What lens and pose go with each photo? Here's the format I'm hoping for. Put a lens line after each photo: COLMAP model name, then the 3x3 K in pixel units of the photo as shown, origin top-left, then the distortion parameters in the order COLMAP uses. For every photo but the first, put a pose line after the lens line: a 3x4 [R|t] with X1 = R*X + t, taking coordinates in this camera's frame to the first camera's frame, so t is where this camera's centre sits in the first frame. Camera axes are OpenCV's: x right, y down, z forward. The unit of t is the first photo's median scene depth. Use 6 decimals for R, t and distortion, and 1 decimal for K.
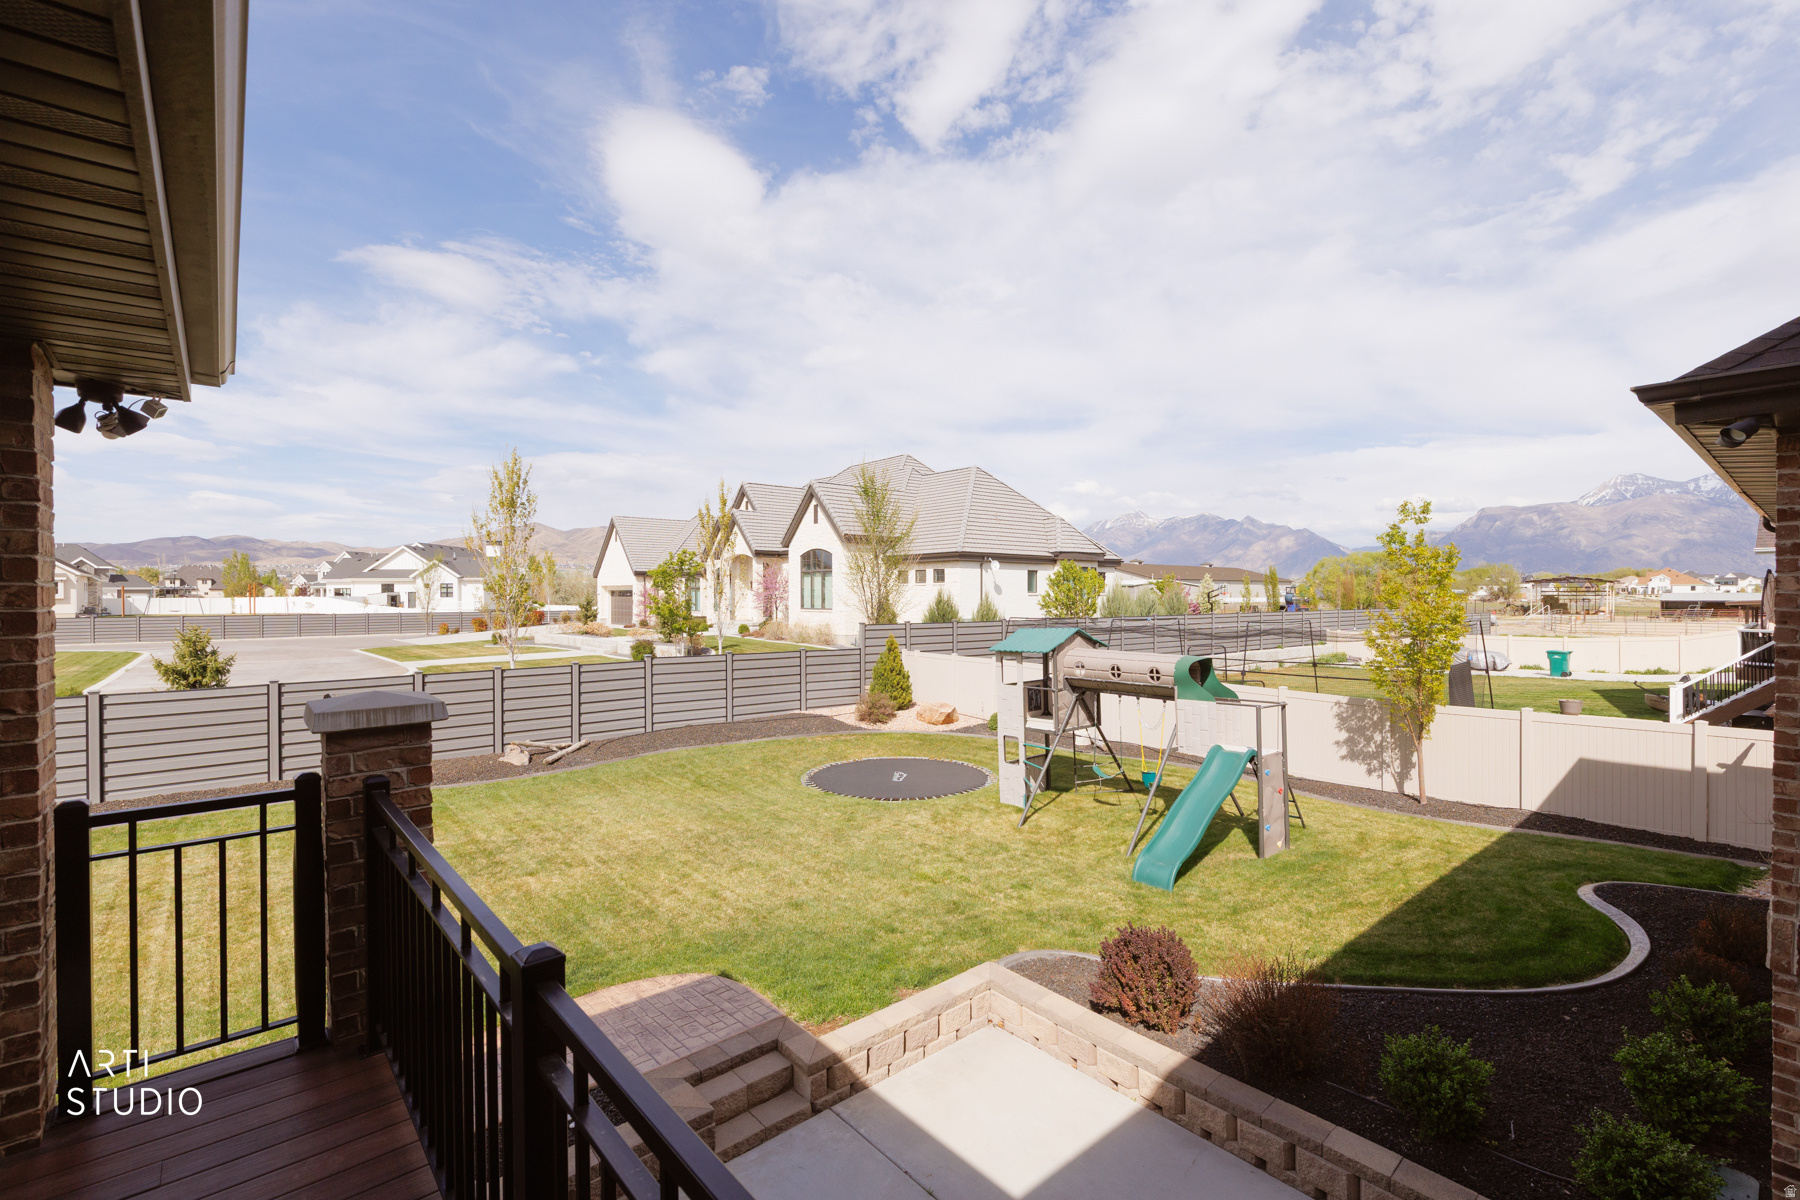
lens RADIAL K [[808.6, 0, 909.6], [0, 808.6, 600.1], [0, 0, 1]] dist [0.003482, -0.000133]
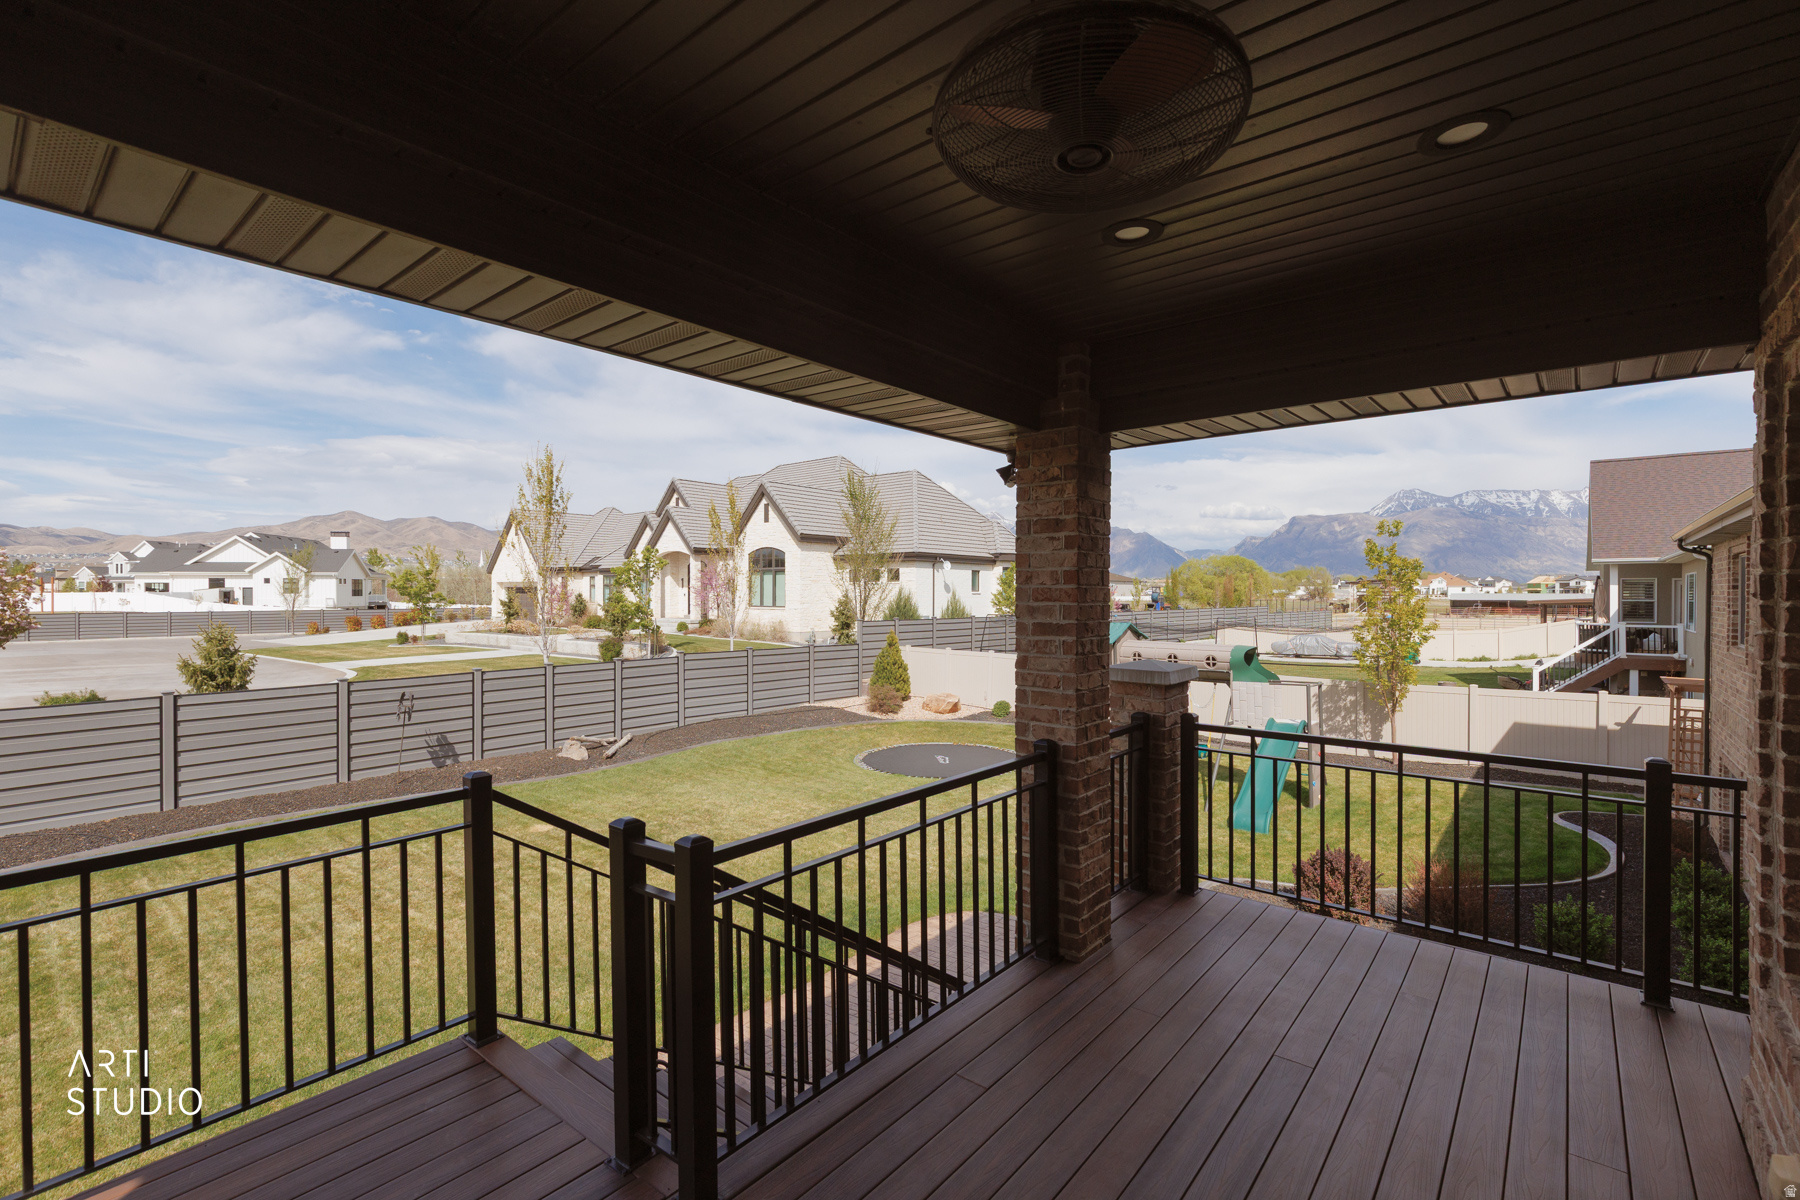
lens RADIAL K [[808.6, 0, 909.6], [0, 808.6, 600.1], [0, 0, 1]] dist [0.003482, -0.000133]
pose [[0.984521, 0.002046, 0.175257, -0.127641], [-0.002499, 0.999994, 0.002361, 0.000025], [-0.175251, -0.002762, 0.984520, -0.035724]]
